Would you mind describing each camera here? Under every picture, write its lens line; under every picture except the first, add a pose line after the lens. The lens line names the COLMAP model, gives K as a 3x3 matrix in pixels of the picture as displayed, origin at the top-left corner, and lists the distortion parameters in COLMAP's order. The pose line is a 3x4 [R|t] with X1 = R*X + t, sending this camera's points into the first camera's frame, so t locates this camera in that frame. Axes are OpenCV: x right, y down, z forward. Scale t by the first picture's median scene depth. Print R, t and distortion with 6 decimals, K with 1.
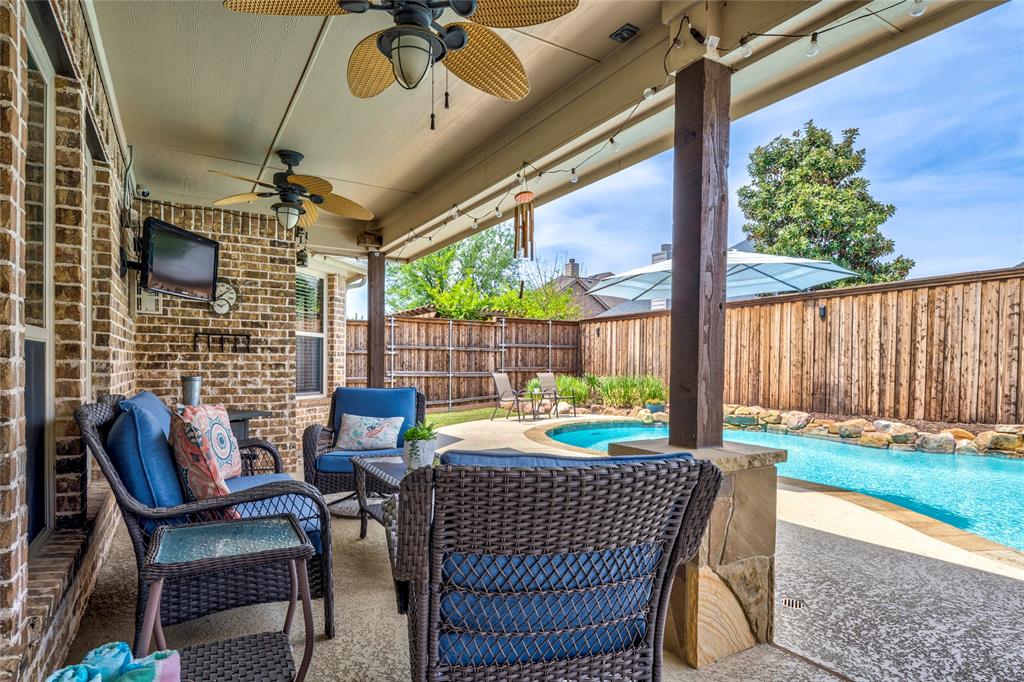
lens RADIAL K [[557.1, 0, 507.7], [0, 557.1, 381.2], [0, 0, 1]] dist [0.000136, -0.001389]
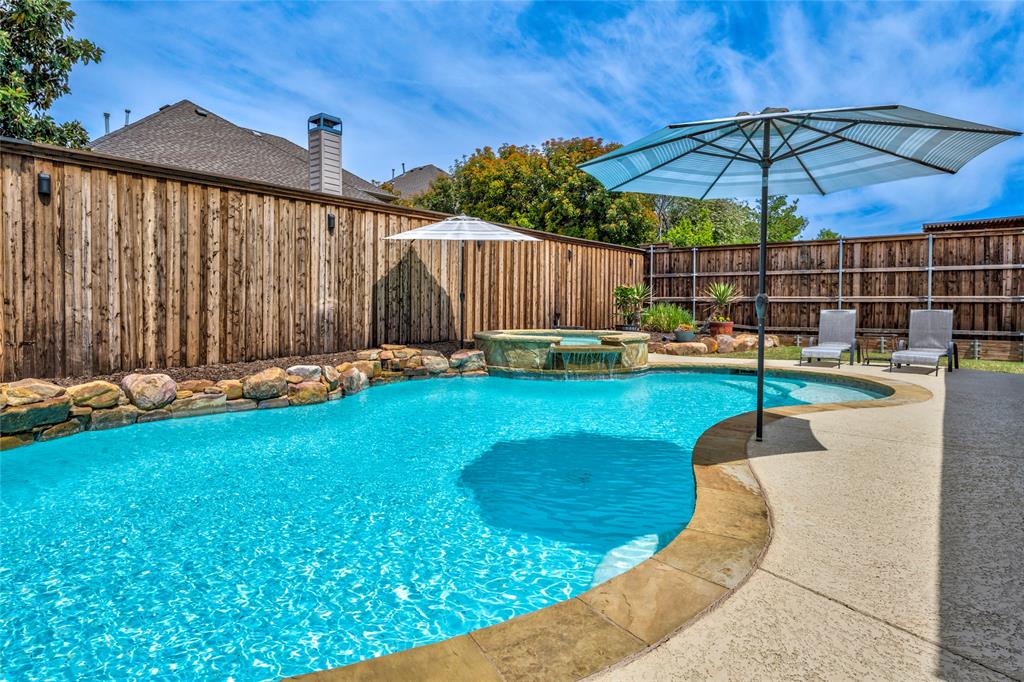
lens RADIAL K [[557.6, 0, 512.0], [0, 557.6, 313.9], [0, 0, 1]] dist [-0.002340, -0.001283]
pose [[-0.352118, -0.022341, 0.935689, -0.092377], [0.018616, 0.999350, 0.030866, -0.012445], [-0.935770, 0.028287, -0.351473, 0.841164]]
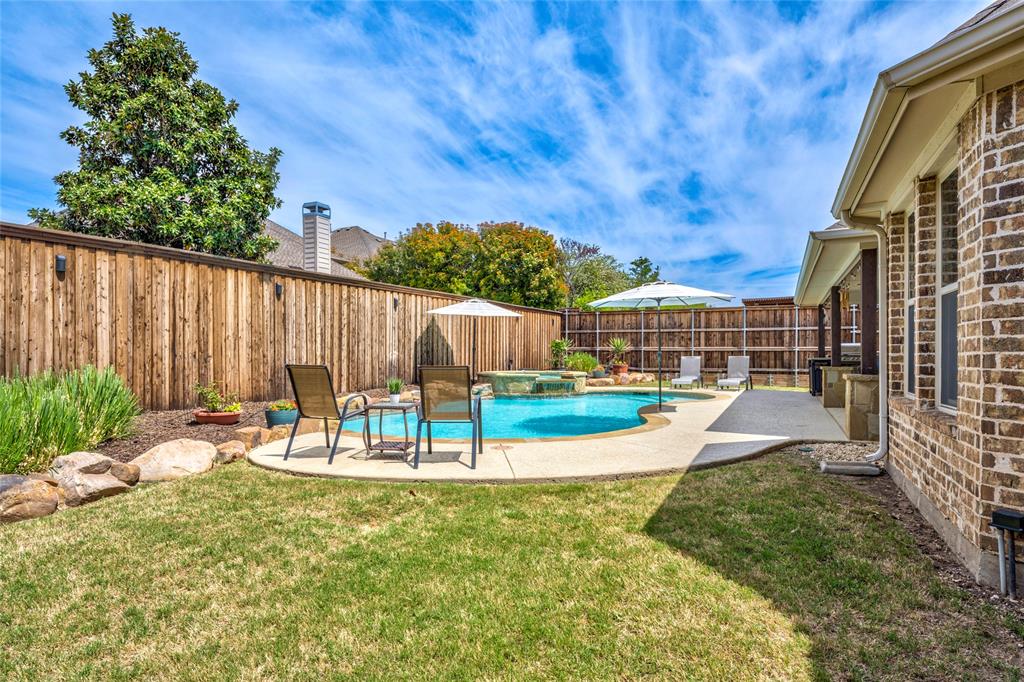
lens RADIAL K [[558.8, 0, 513.6], [0, 558.8, 350.4], [0, 0, 1]] dist [-0.000237, -0.000245]
pose [[-0.545688, -0.004297, 0.837977, -0.462420], [0.019387, 0.999654, 0.017751, -0.035510], [-0.837764, 0.025932, -0.545416, 1.283943]]
